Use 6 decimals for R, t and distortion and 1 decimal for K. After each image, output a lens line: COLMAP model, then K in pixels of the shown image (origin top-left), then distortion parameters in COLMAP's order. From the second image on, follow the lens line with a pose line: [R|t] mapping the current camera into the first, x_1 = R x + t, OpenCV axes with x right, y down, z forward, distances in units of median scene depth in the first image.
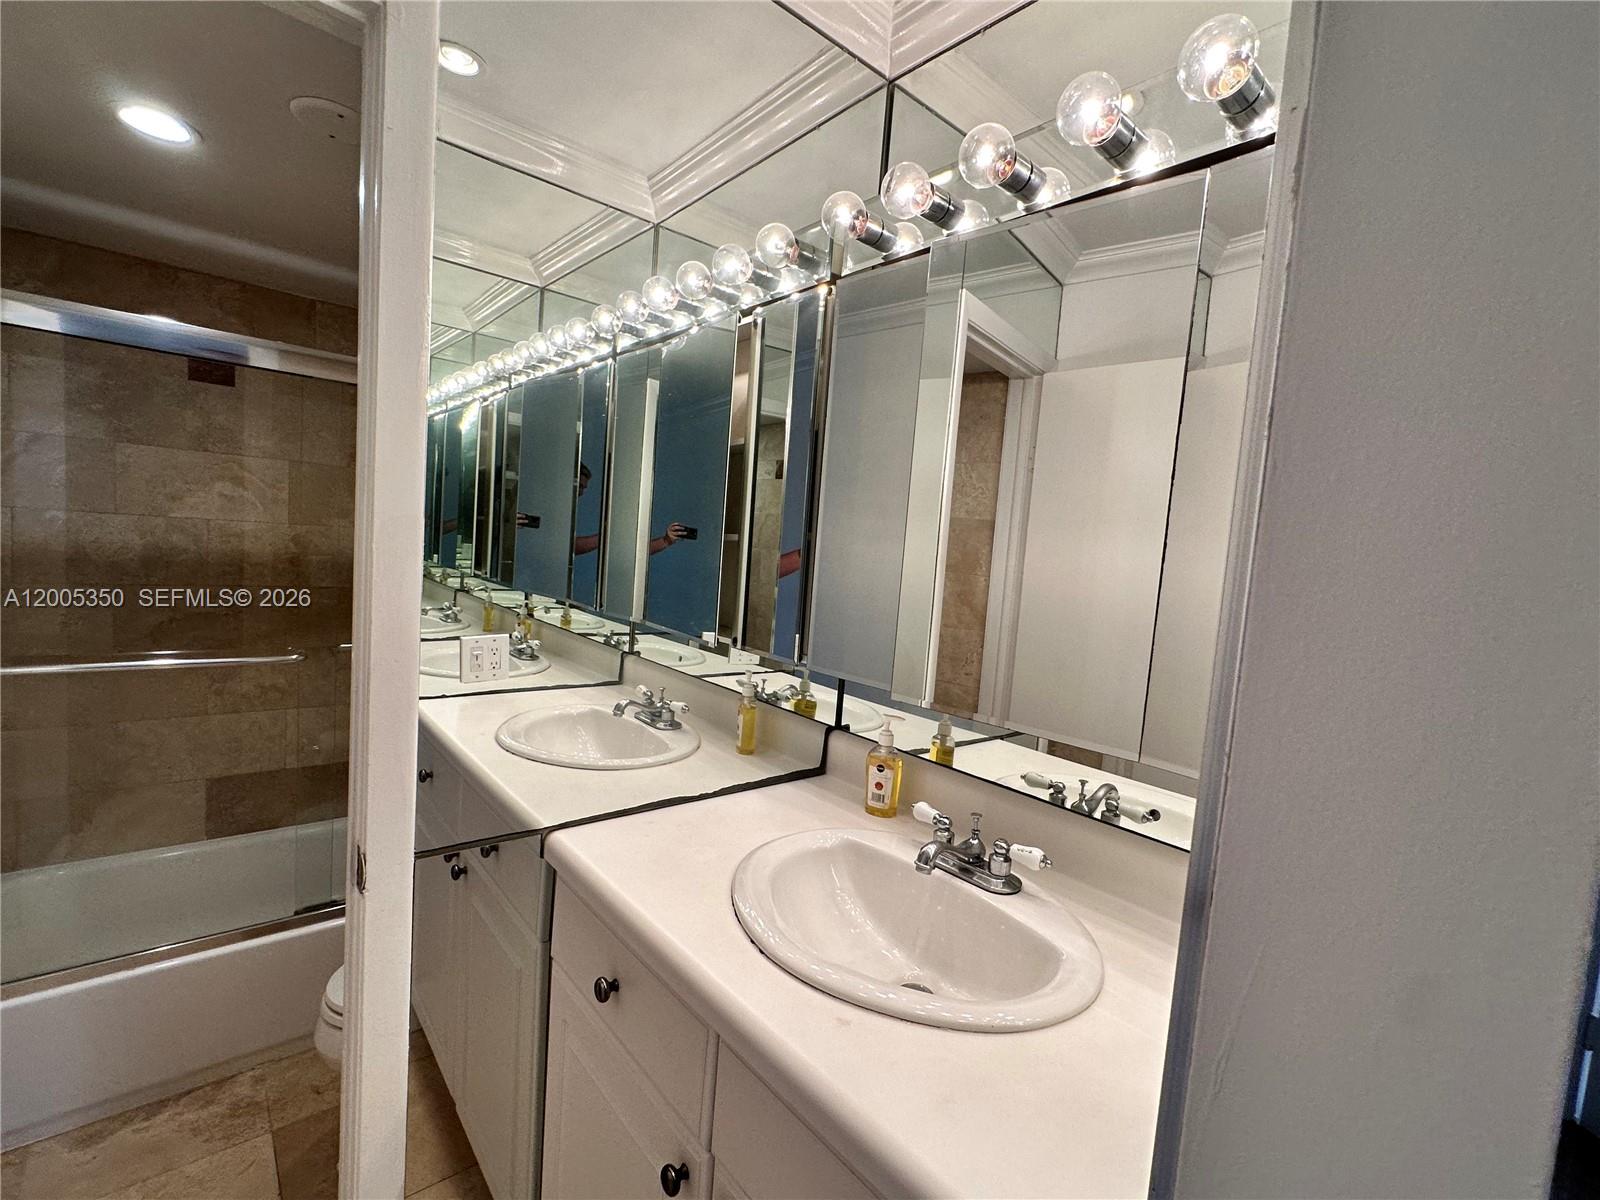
lens RADIAL K [[714.9, 0, 799.0], [0, 714.9, 602.9], [0, 0, 1]] dist [-0.001860, 0.000256]
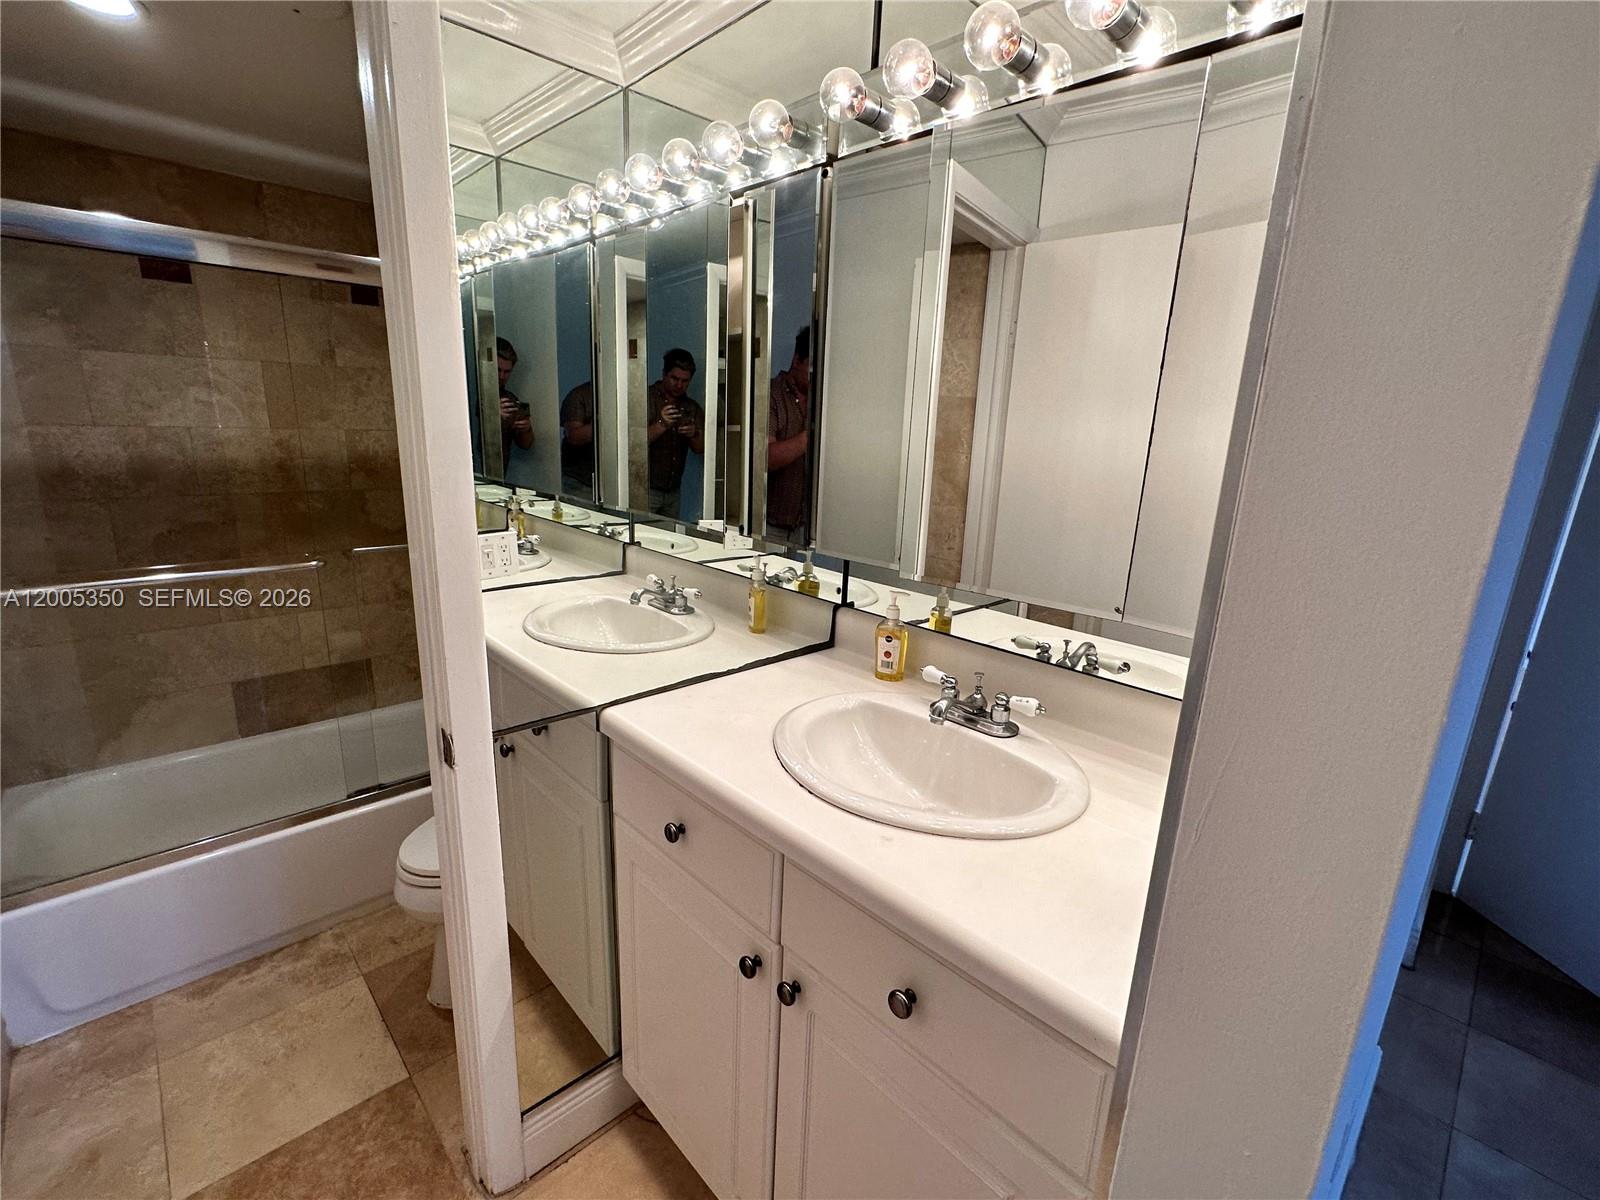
lens RADIAL K [[714.9, 0, 799.0], [0, 714.9, 602.9], [0, 0, 1]] dist [-0.001860, 0.000256]
pose [[0.997890, -0.048587, 0.043073, -0.056204], [0.040622, 0.984674, 0.169606, -0.015103], [-0.050654, -0.167498, 0.984570, -0.065589]]
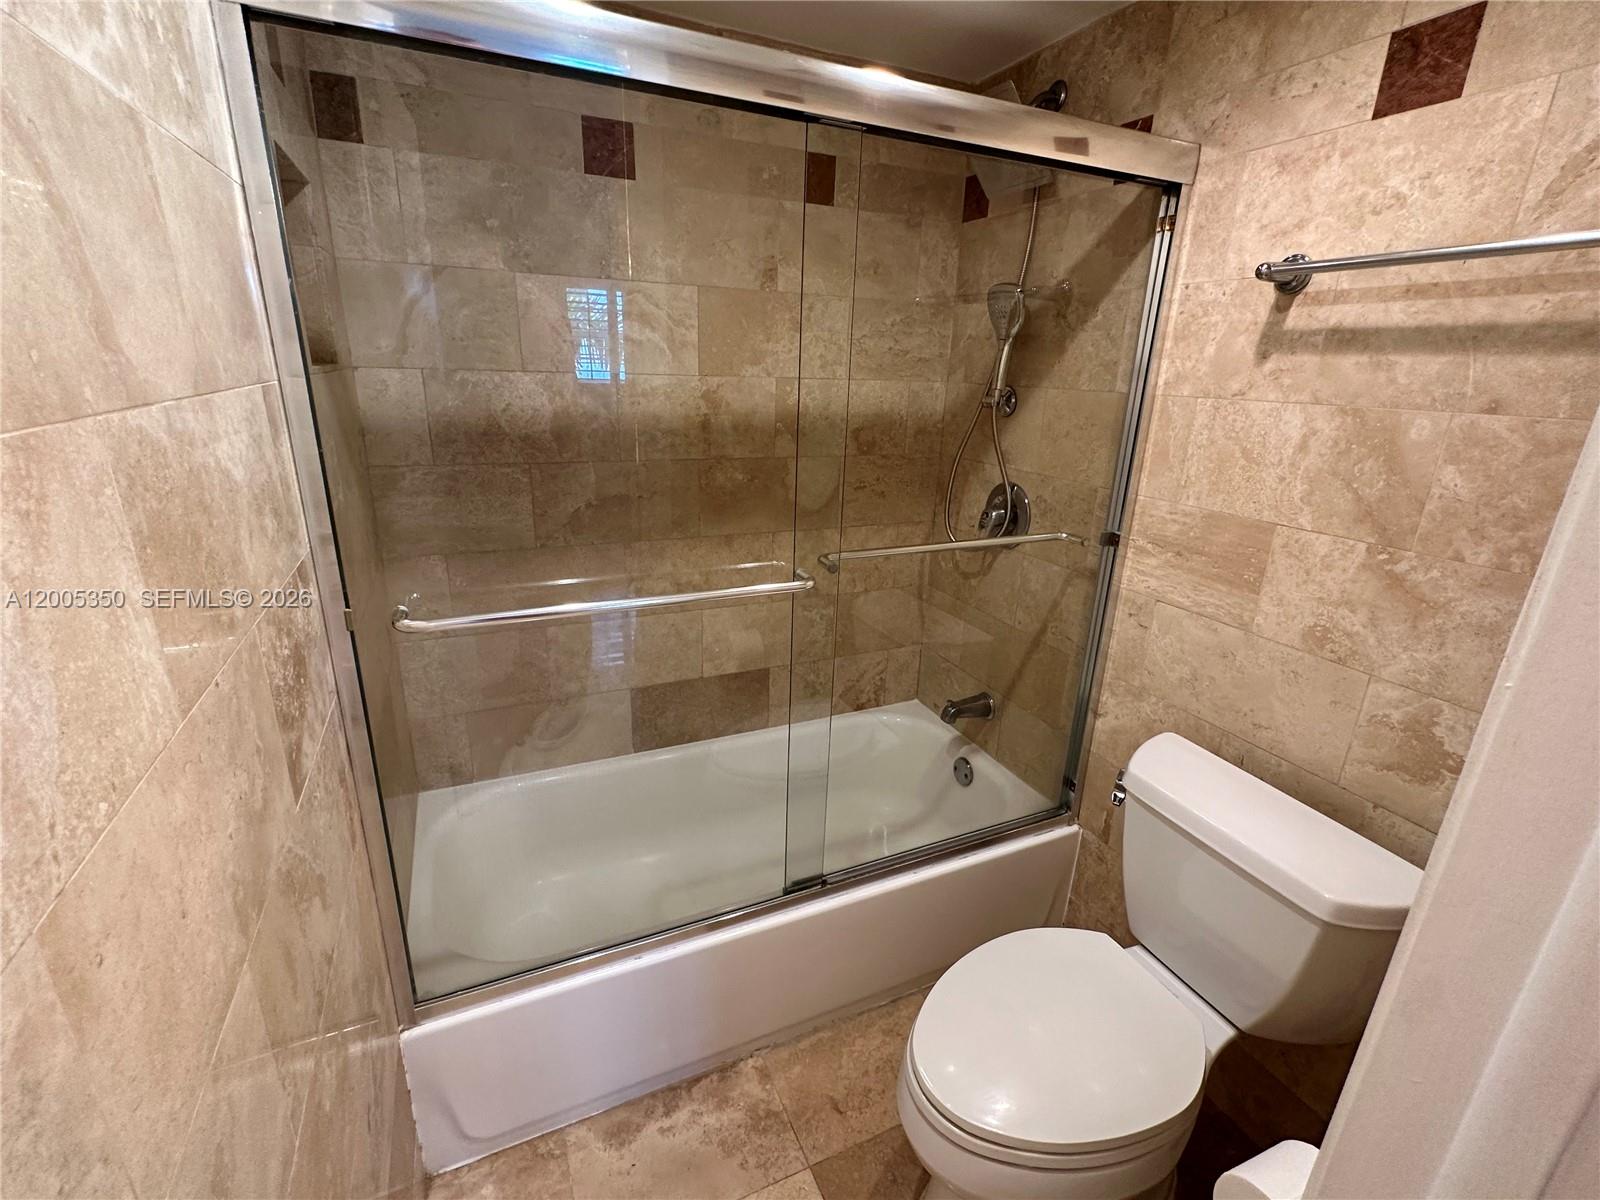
lens RADIAL K [[715.5, 0, 800.0], [0, 715.5, 600.0], [0, 0, 1]] dist [-0.002384, 0.000798]
pose [[0.960376, 0.048682, -0.274422, -0.542646], [0.014668, 0.974434, 0.224196, -0.064994], [0.278320, -0.219338, 0.935109, 0.369472]]
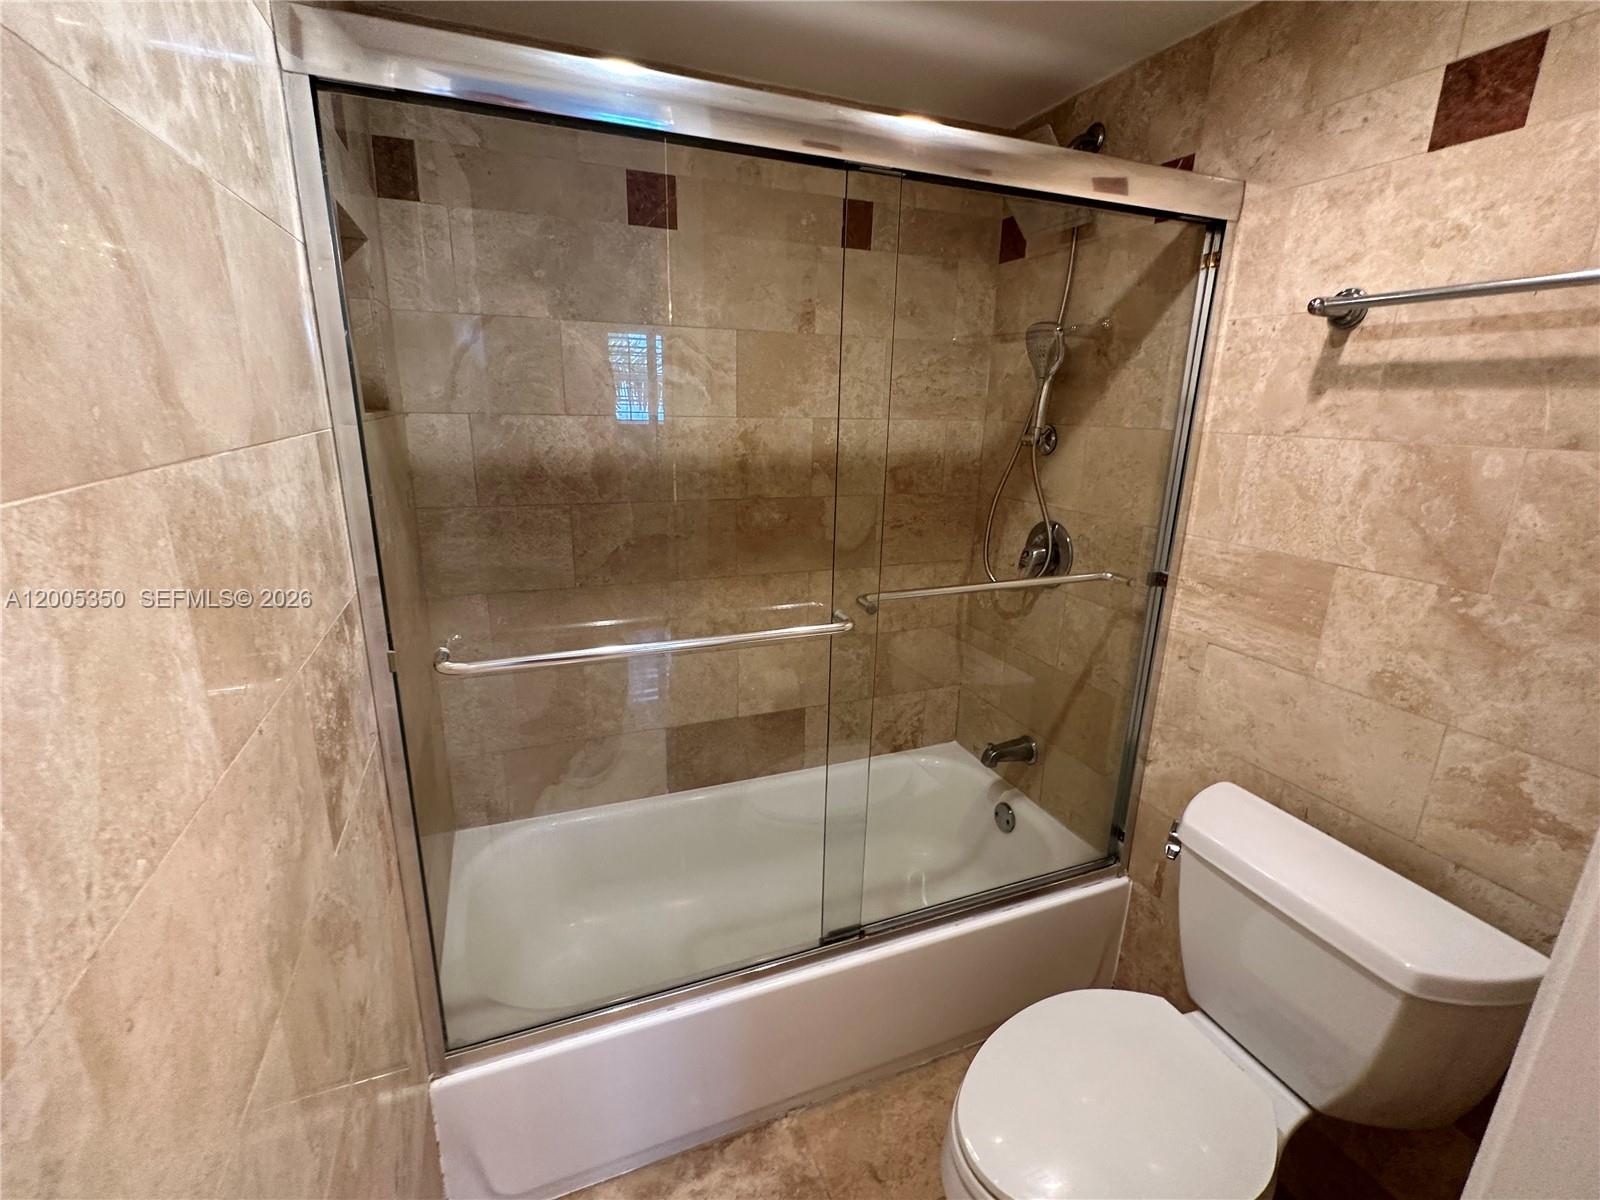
lens RADIAL K [[714.9, 0, 799.0], [0, 714.9, 602.9], [0, 0, 1]] dist [-0.001860, 0.000256]
pose [[0.945991, 0.037820, -0.321979, -0.551055], [0.021412, 0.983714, 0.178459, -0.068870], [0.323485, -0.175715, 0.929775, 0.379074]]
